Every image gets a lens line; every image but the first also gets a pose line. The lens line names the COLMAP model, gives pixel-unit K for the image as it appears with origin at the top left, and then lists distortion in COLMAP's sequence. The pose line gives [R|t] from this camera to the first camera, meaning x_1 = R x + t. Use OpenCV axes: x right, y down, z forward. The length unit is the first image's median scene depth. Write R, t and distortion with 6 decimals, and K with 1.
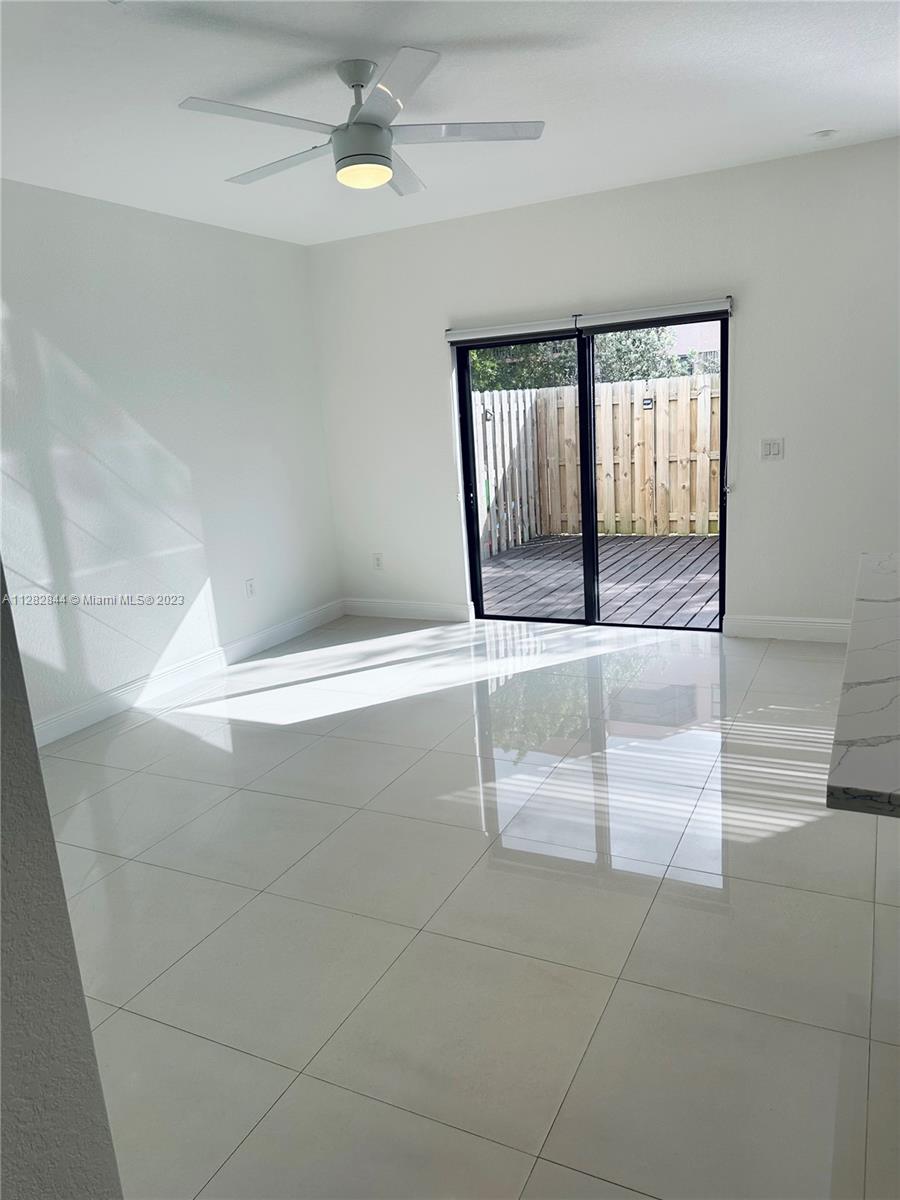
lens RADIAL K [[841.1, 0, 450.0], [0, 841.1, 600.0], [0, 0, 1]] dist [0.051675, -0.001459]
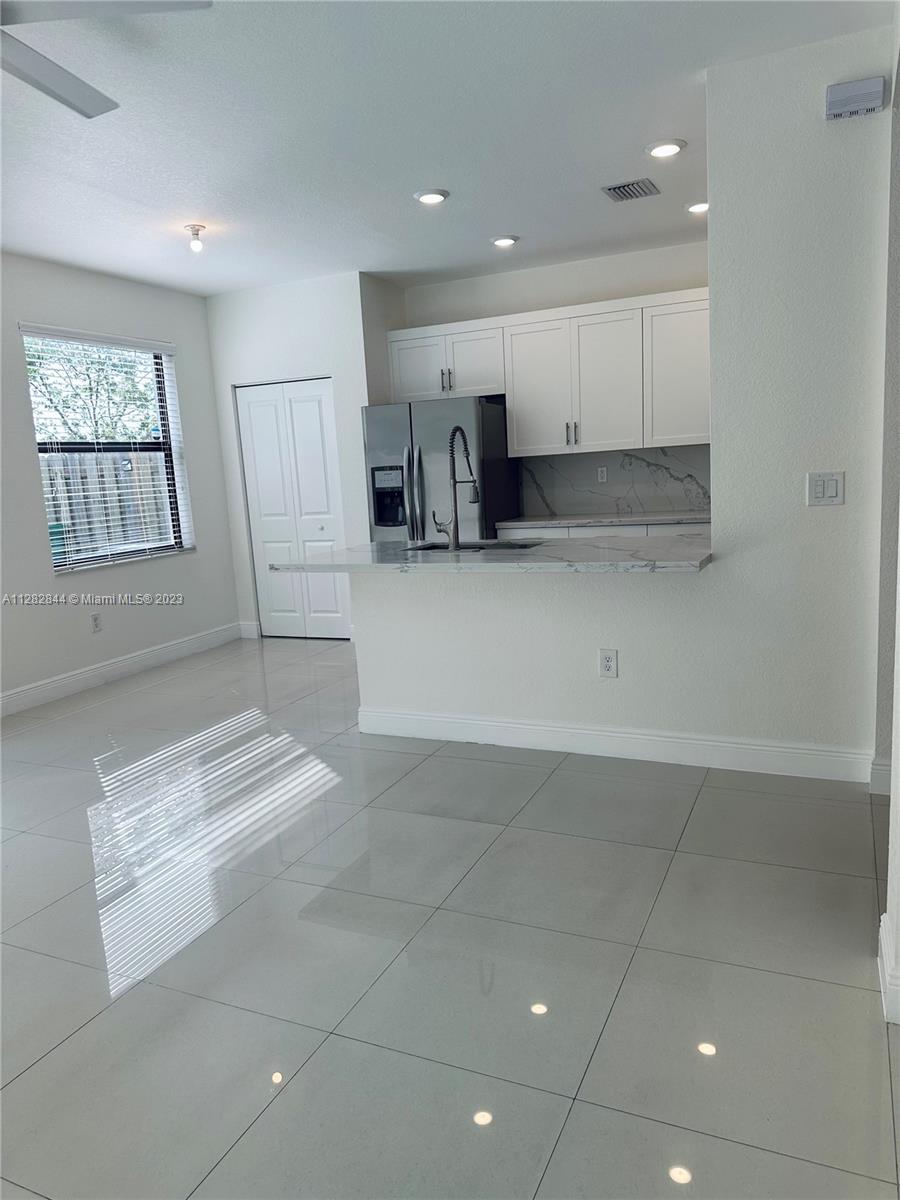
lens RADIAL K [[833.5, 0, 427.4], [0, 833.5, 602.9], [0, 0, 1]] dist [0.103227, 0.000051]
pose [[-0.013908, -0.089260, 0.995911, -0.748428], [0.284053, 0.954620, 0.089526, -0.037134], [-0.958708, 0.284137, 0.012077, 0.672761]]
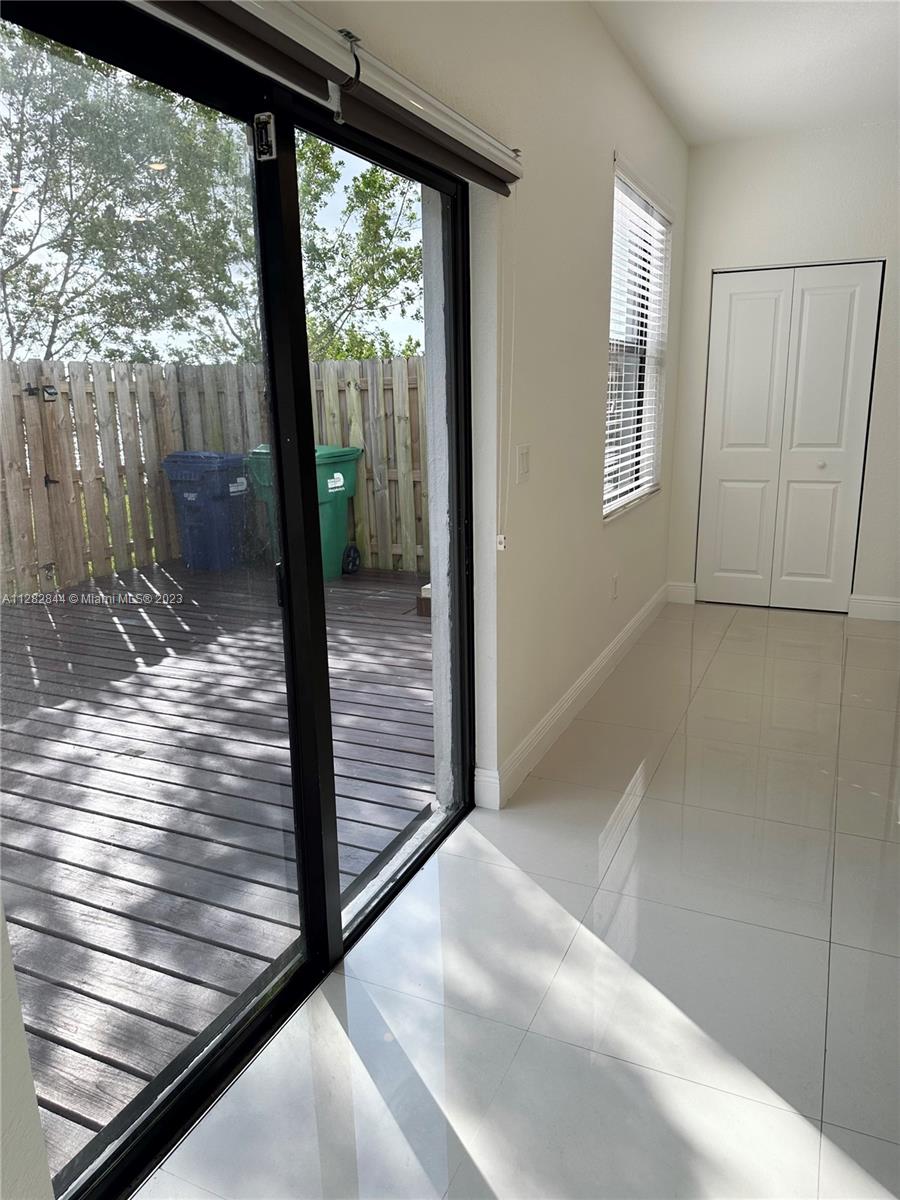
lens RADIAL K [[846.7, 0, 450.0], [0, 846.7, 600.0], [0, 0, 1]] dist [-0.001481, -0.000524]
pose [[-0.030348, -0.169255, 0.985105, -0.278095], [0.245396, 0.954134, 0.171493, -0.290741], [-0.968948, 0.246945, 0.012578, 1.561103]]
